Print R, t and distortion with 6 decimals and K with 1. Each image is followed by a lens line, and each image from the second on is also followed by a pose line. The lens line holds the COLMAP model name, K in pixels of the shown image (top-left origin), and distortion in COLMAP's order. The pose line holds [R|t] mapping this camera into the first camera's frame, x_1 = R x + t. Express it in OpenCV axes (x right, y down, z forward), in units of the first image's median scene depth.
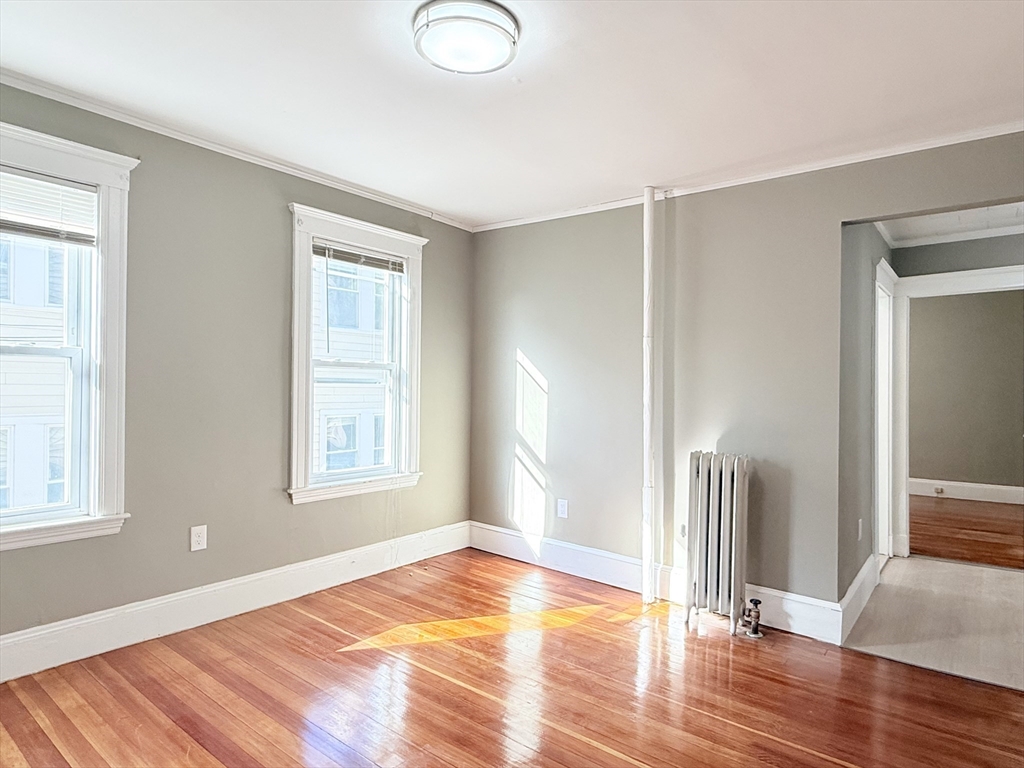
lens RADIAL K [[607.3, 0, 505.6], [0, 607.3, 383.4], [0, 0, 1]] dist [0.005960, -0.000474]
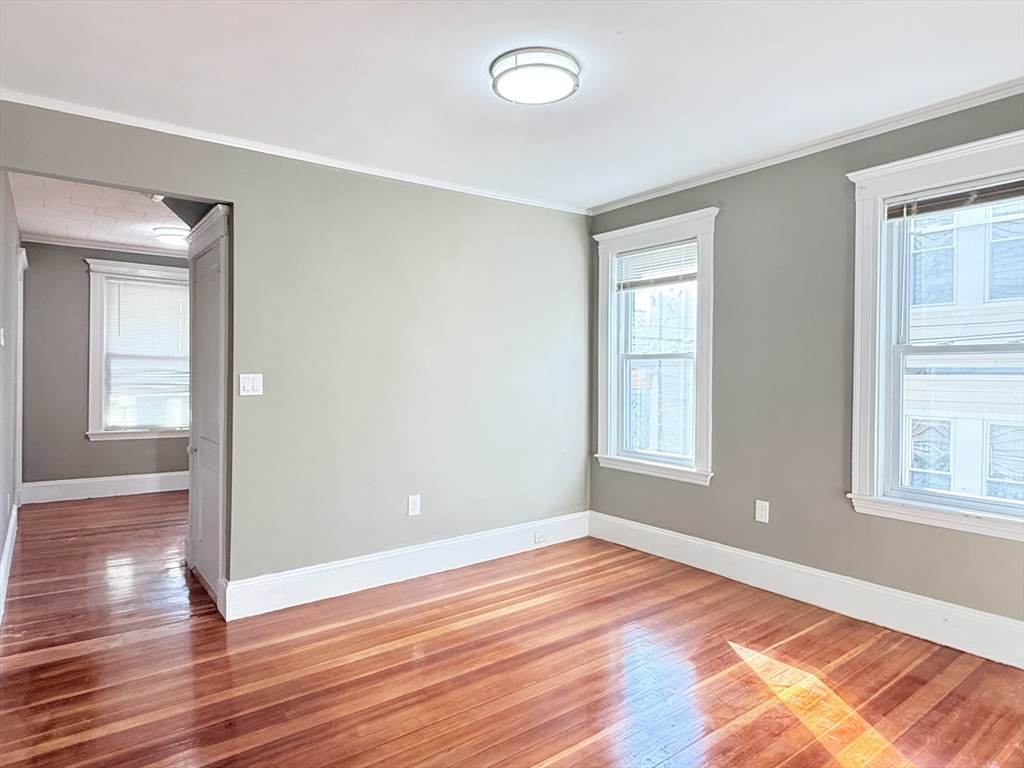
lens RADIAL K [[607.3, 0, 505.6], [0, 607.3, 383.4], [0, 0, 1]] dist [0.005960, -0.000474]
pose [[-0.250010, 0.002208, -0.968241, 0.684949], [-0.004235, 0.999985, 0.003374, 0.011575], [0.968234, 0.004944, -0.249997, 0.781333]]
